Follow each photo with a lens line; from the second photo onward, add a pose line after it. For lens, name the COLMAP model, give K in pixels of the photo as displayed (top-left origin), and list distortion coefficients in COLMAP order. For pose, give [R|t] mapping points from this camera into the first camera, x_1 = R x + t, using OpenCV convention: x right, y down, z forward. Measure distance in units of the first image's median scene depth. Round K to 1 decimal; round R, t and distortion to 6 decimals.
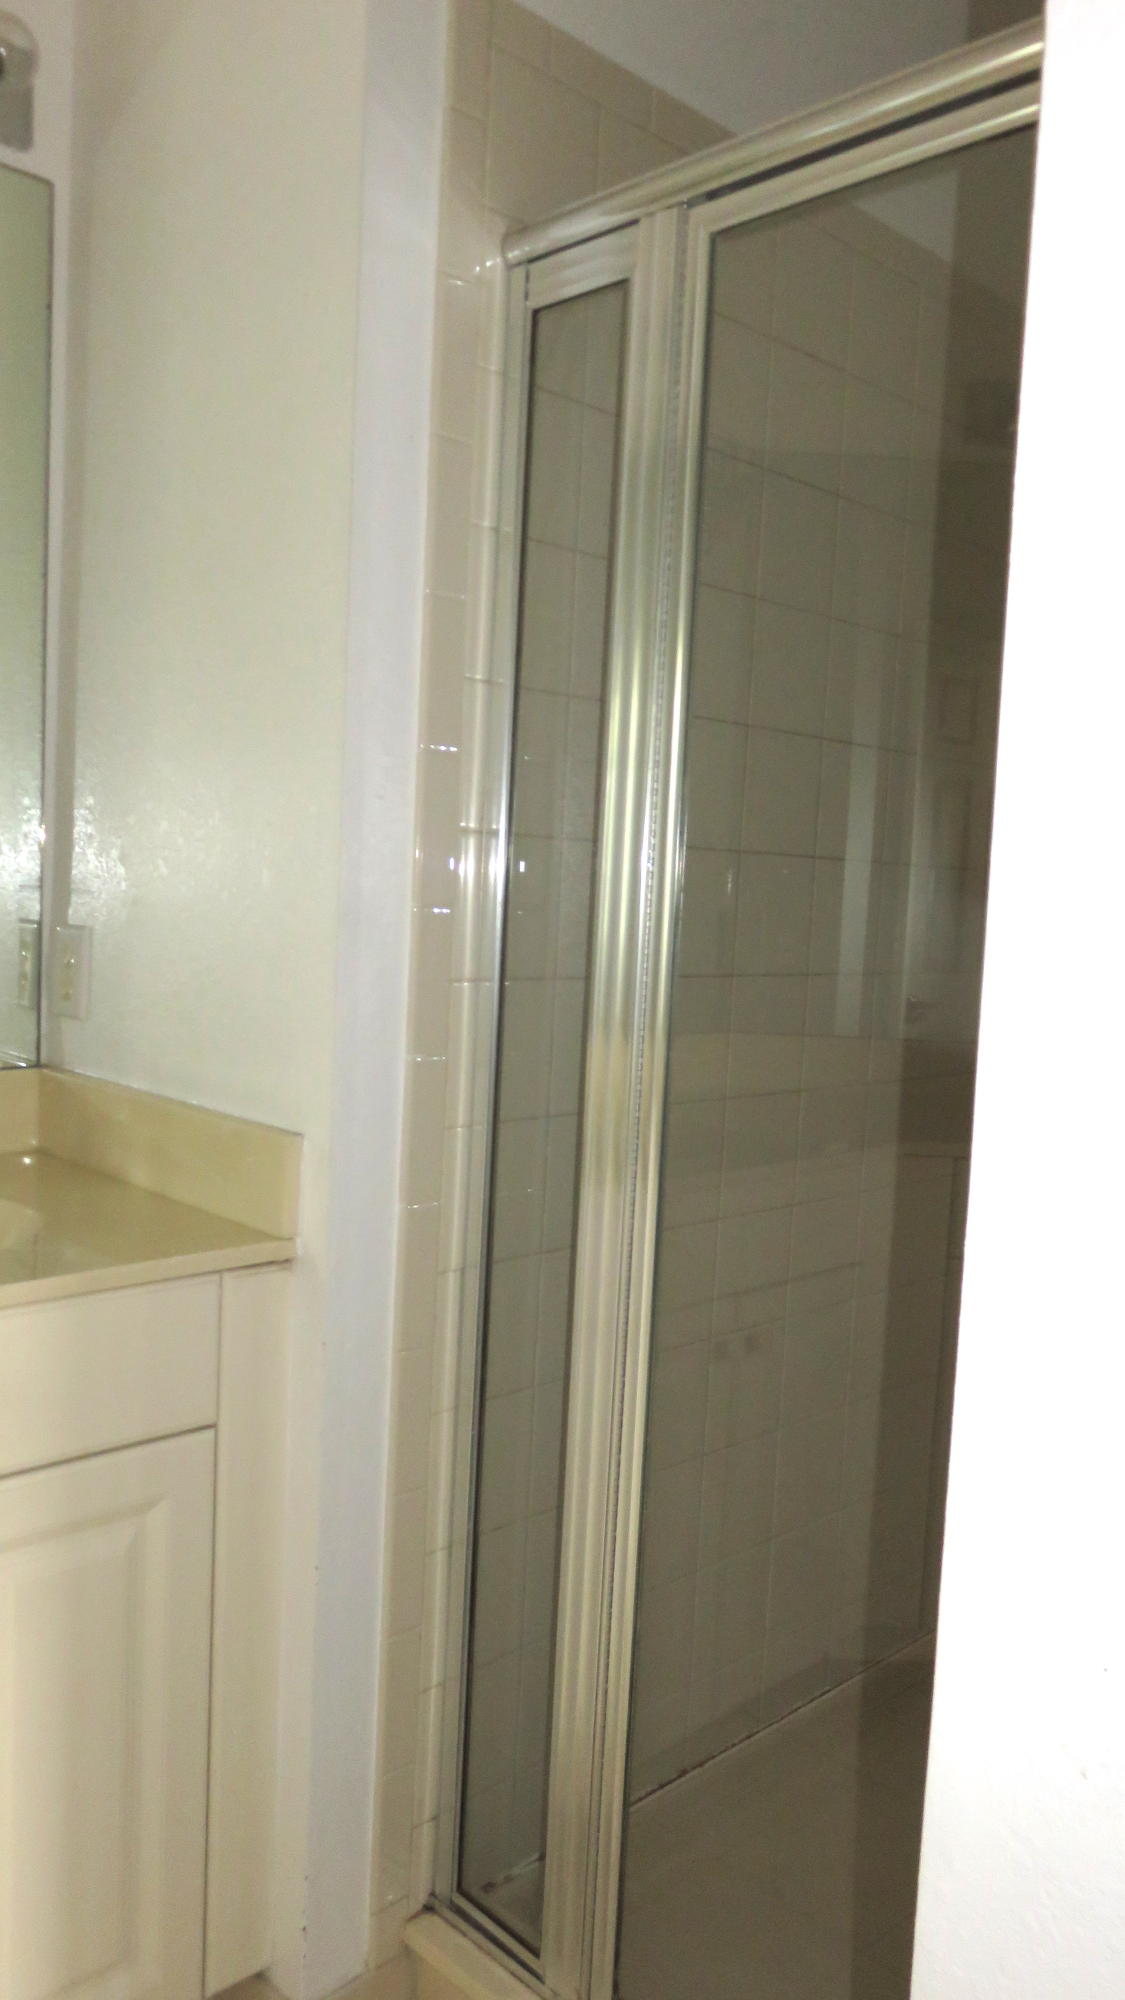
lens RADIAL K [[1516.3, 0, 562.5], [0, 1516.3, 1000.0], [0, 0, 1]] dist [-0.001314, 0.004852]
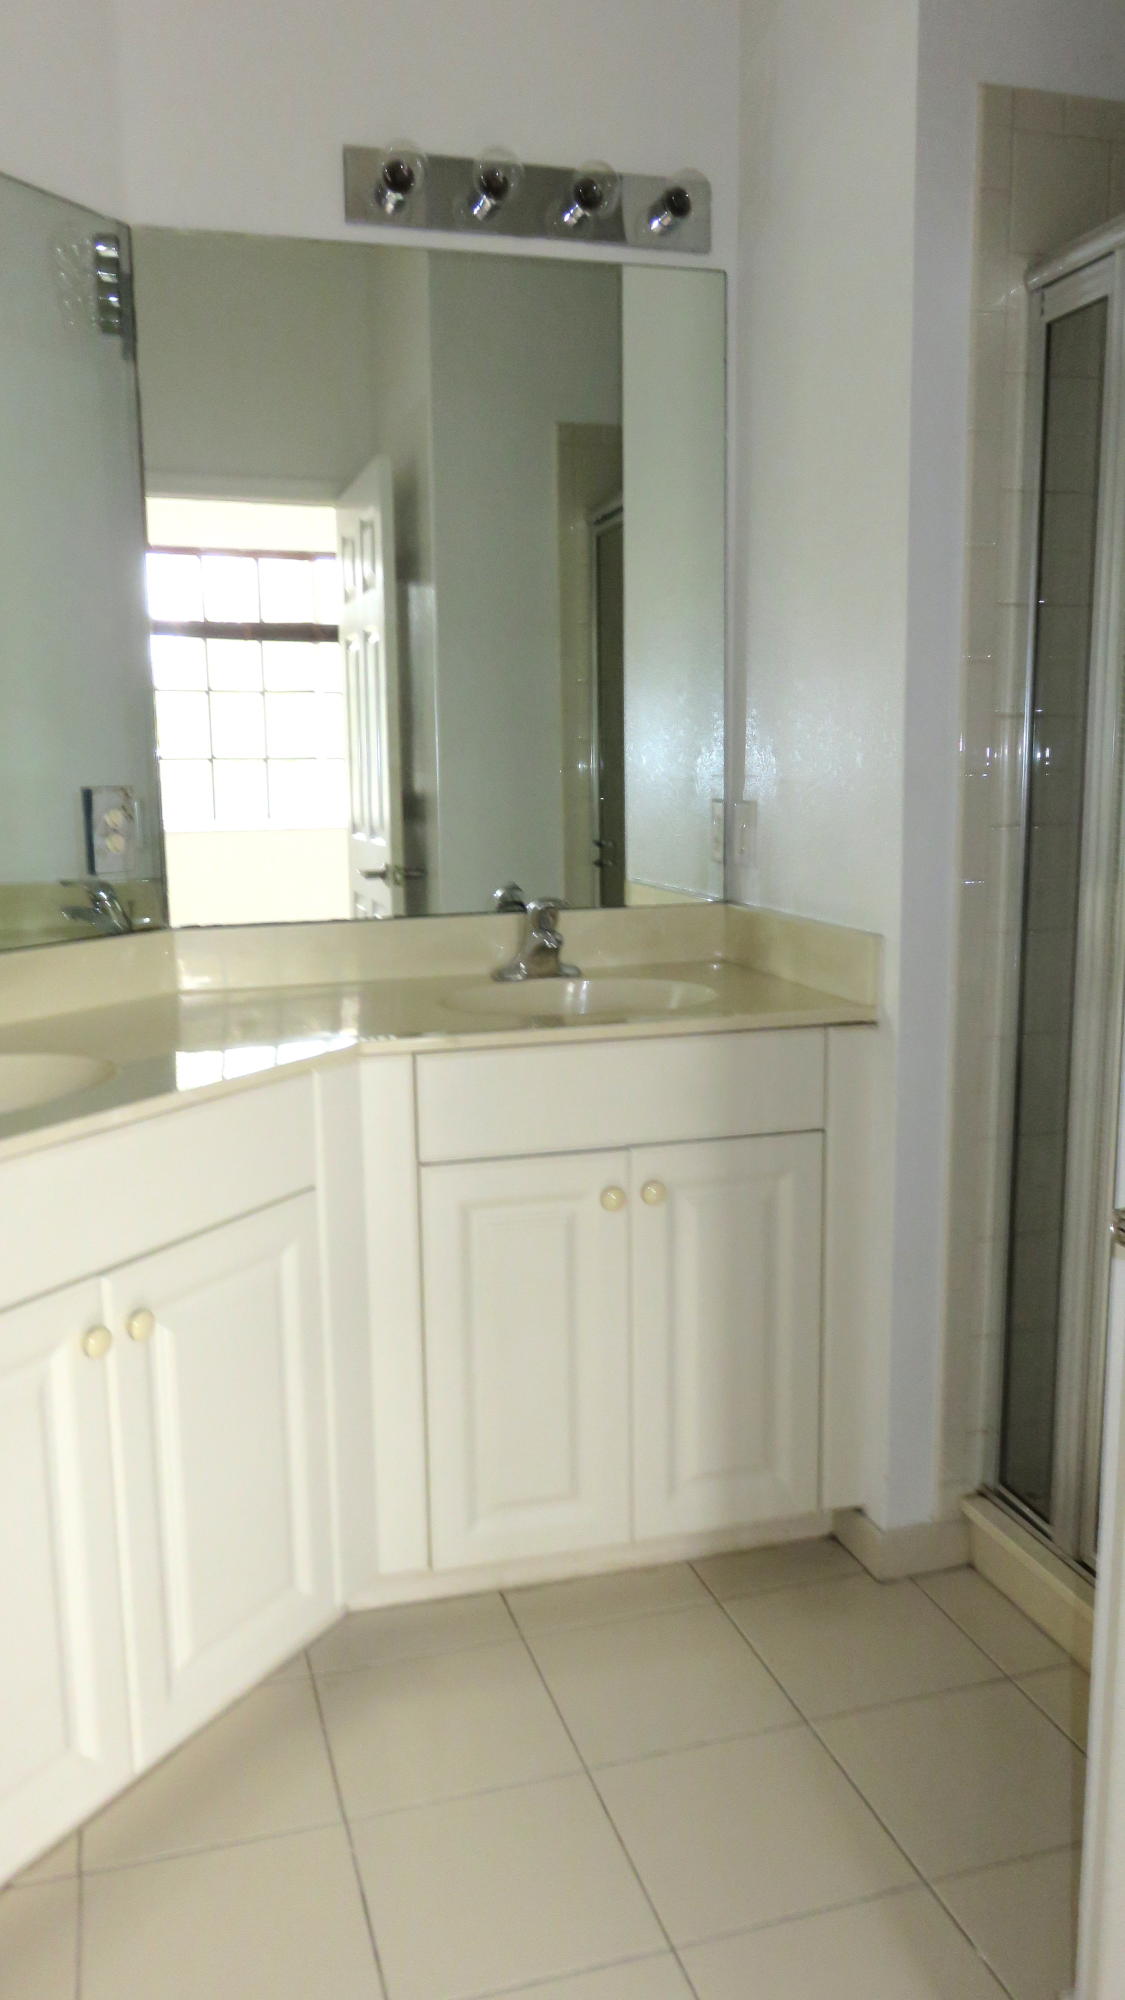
lens RADIAL K [[1516.3, 0, 562.5], [0, 1516.3, 1000.0], [0, 0, 1]] dist [-0.001314, 0.004852]
pose [[0.883084, 0.017776, -0.468878, 0.228791], [0.013521, 0.997903, 0.063297, 0.052117], [0.469020, -0.062237, 0.880992, -0.404499]]
